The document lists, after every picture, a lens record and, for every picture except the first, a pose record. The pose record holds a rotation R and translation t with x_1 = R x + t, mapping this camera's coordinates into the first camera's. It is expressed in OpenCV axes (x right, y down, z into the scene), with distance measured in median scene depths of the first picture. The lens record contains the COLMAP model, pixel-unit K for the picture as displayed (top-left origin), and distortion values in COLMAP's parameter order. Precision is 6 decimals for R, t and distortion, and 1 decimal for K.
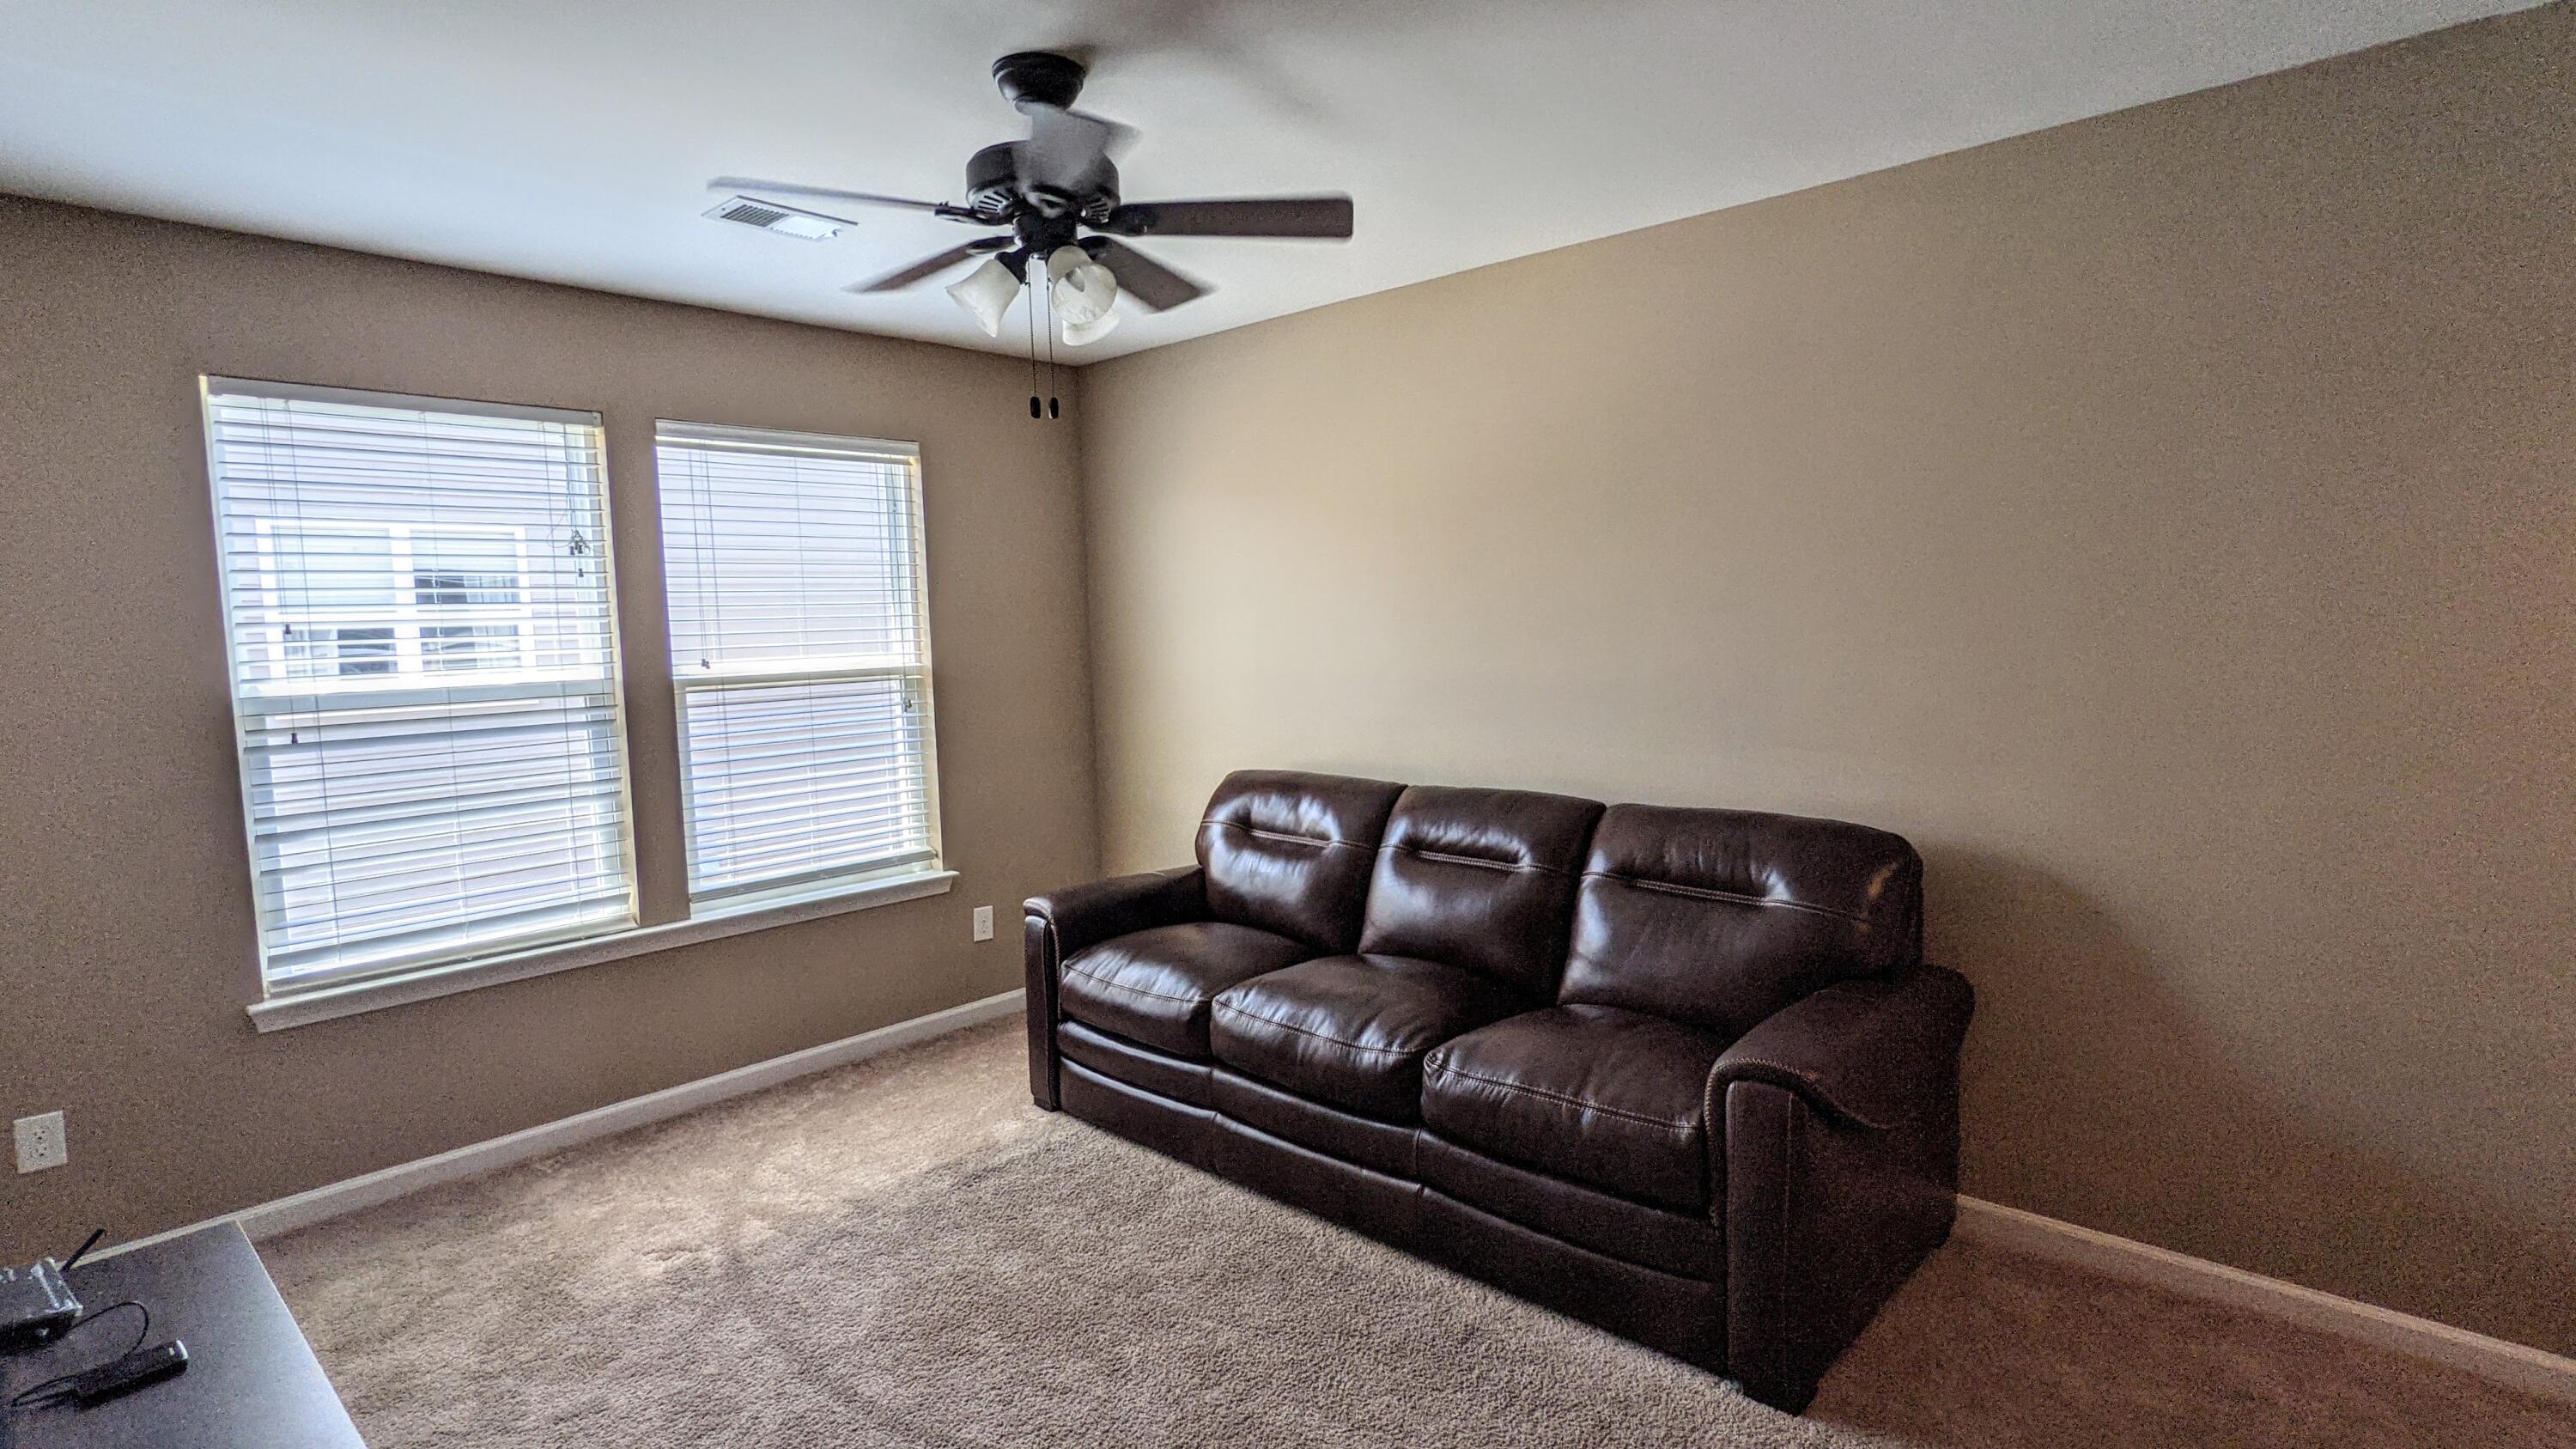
lens RADIAL K [[1245.7, 0, 1285.6], [0, 1245.7, 722.6], [0, 0, 1]] dist [-0.000020, -0.000448]
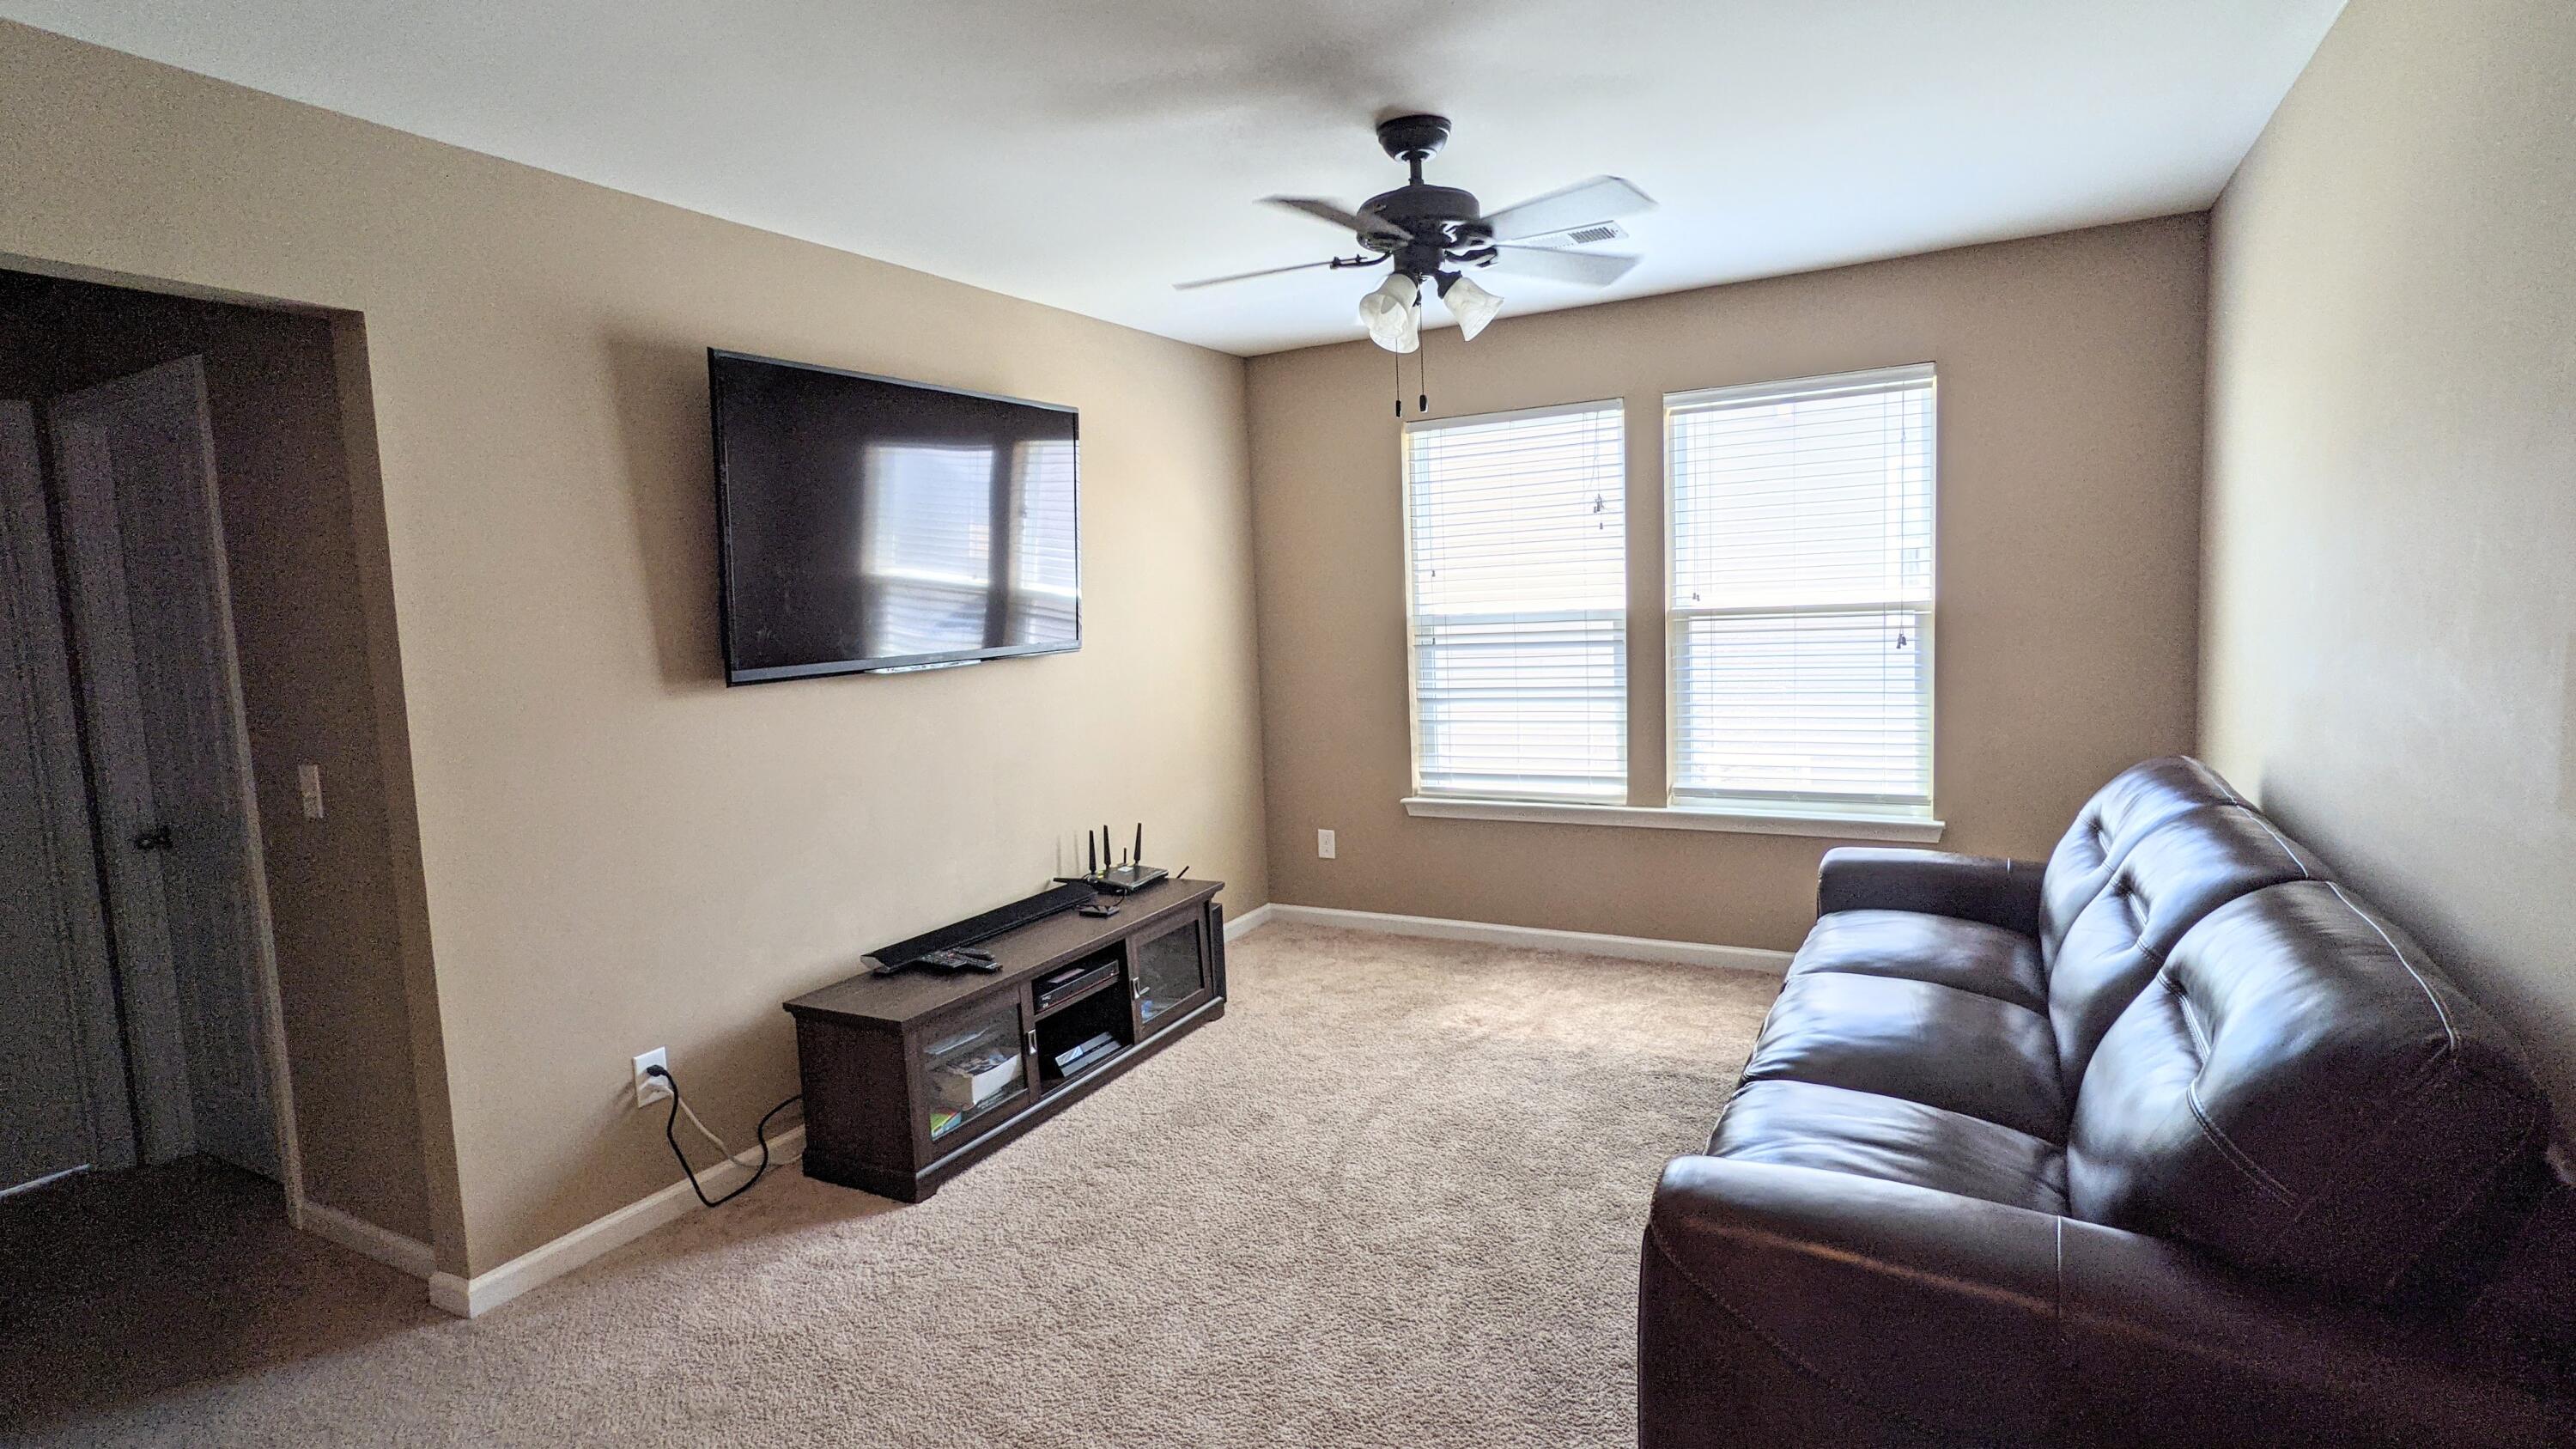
lens RADIAL K [[1245.7, 0, 1281.6], [0, 1245.7, 725.2], [0, 0, 1]] dist [-0.000020, -0.000448]
pose [[0.236563, 0.120750, -0.964084, 0.644283], [-0.044182, 0.992558, 0.113475, -0.047303], [0.970611, 0.015751, 0.240137, 0.371612]]
